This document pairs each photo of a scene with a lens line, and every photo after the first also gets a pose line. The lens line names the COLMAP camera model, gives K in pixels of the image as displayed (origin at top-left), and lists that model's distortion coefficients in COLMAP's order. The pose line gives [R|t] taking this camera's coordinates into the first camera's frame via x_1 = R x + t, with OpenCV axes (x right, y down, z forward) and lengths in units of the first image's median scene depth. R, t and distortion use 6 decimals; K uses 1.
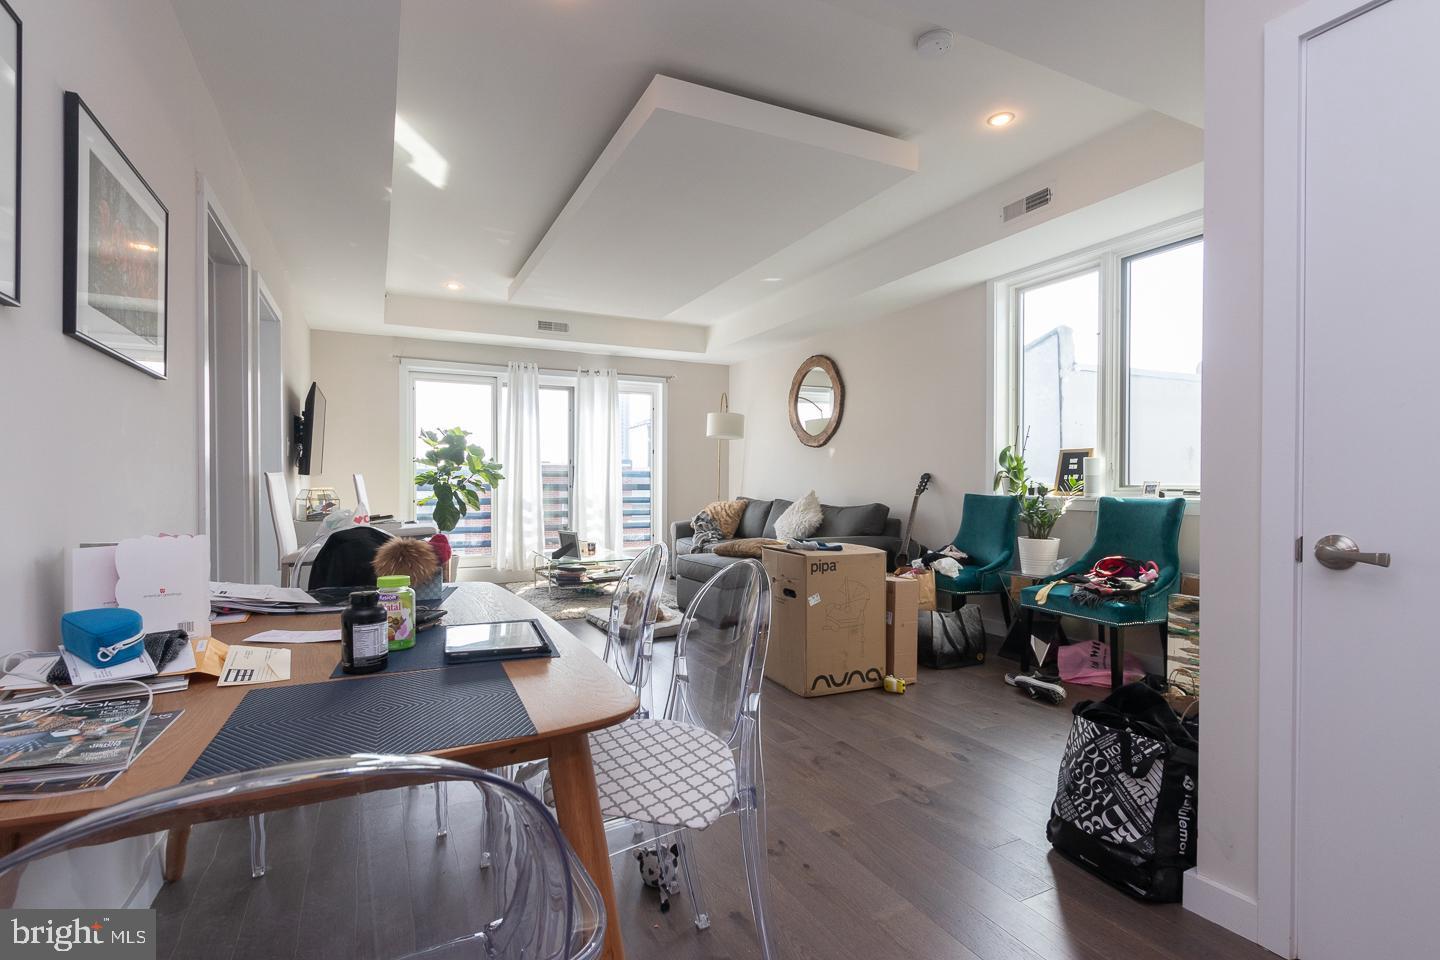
lens RADIAL K [[674.1, 0, 682.5], [0, 674.1, 509.8], [0, 0, 1]] dist [-0.000360, -0.001546]
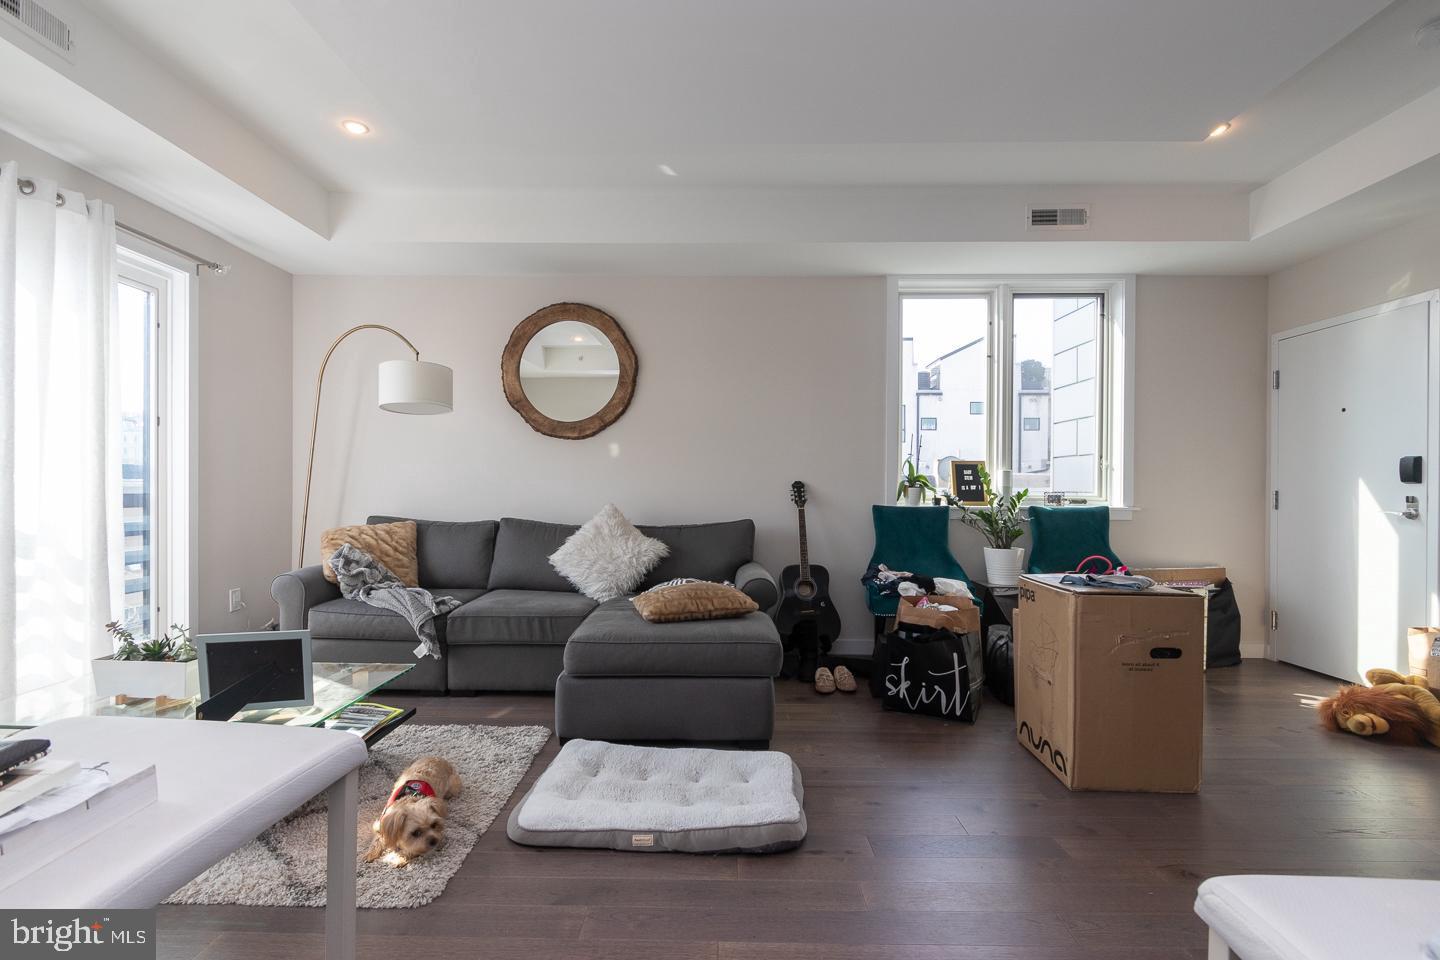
lens RADIAL K [[674.1, 0, 718.4], [0, 674.1, 504.6], [0, 0, 1]] dist [-0.000360, -0.001546]
pose [[0.428833, -0.019165, 0.903181, -0.340198], [0.032448, 0.999457, 0.005802, -0.025690], [-0.902801, 0.026818, 0.429222, 0.566250]]
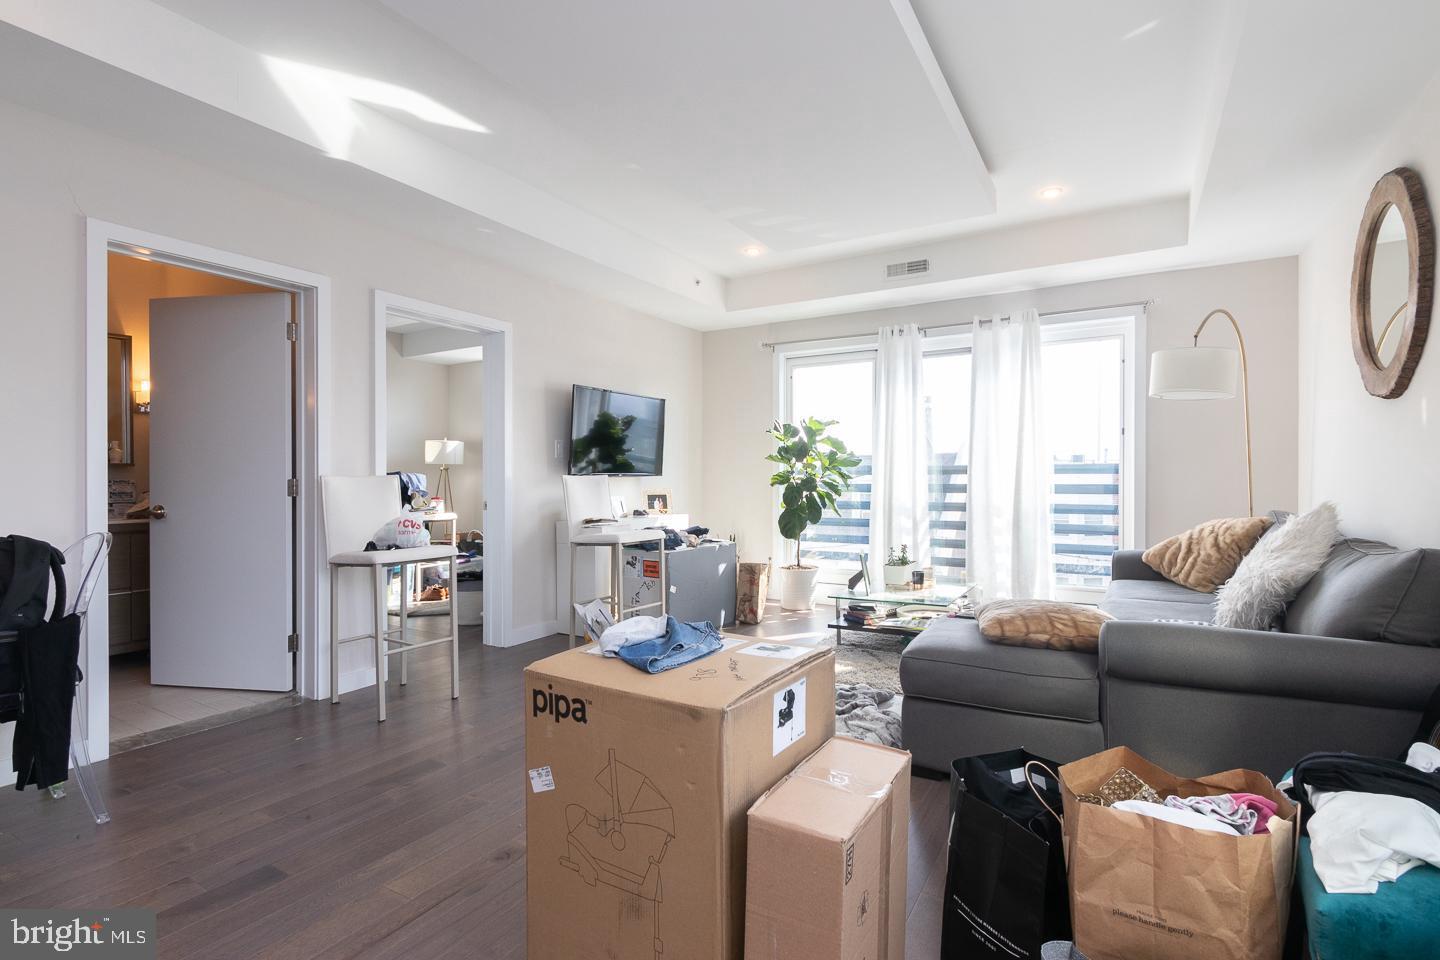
lens RADIAL K [[674.1, 0, 726.1], [0, 674.1, 489.2], [0, 0, 1]] dist [-0.000360, -0.001546]
pose [[0.568931, 0.009226, -0.822334, 0.297545], [-0.028671, 0.999552, -0.008622, -0.021262], [0.821886, 0.028482, 0.568940, 0.428180]]
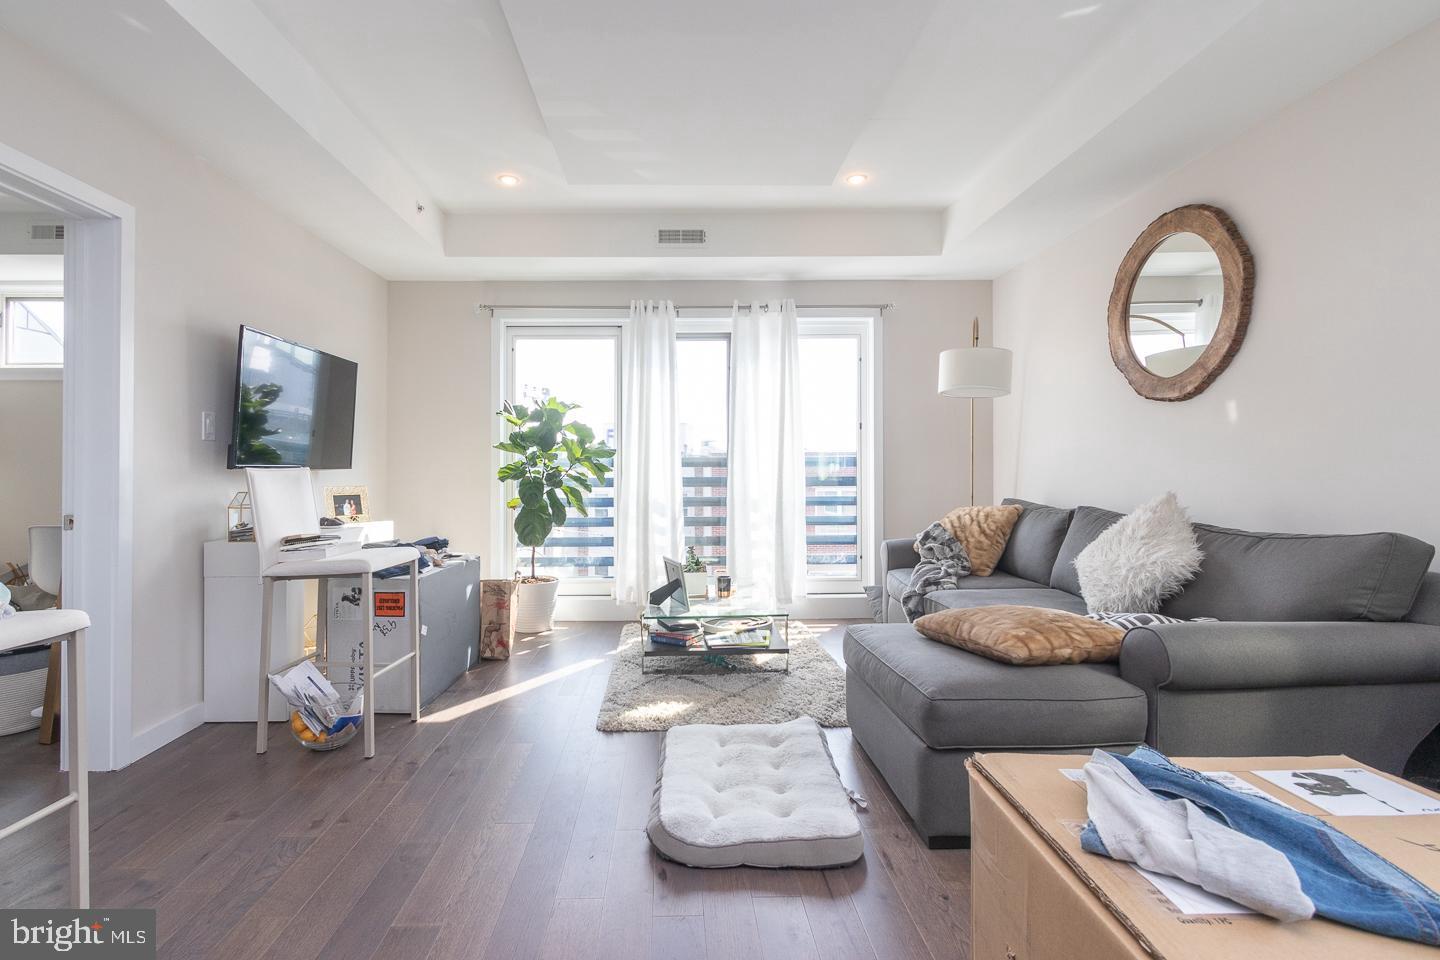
lens RADIAL K [[674.1, 0, 672.5], [0, 674.1, 470.5], [0, 0, 1]] dist [-0.000360, -0.001546]
pose [[0.910875, -0.006457, -0.412631, 0.068040], [-0.009413, 0.999292, -0.036415, -0.021882], [0.412575, 0.037054, 0.910170, 0.408683]]
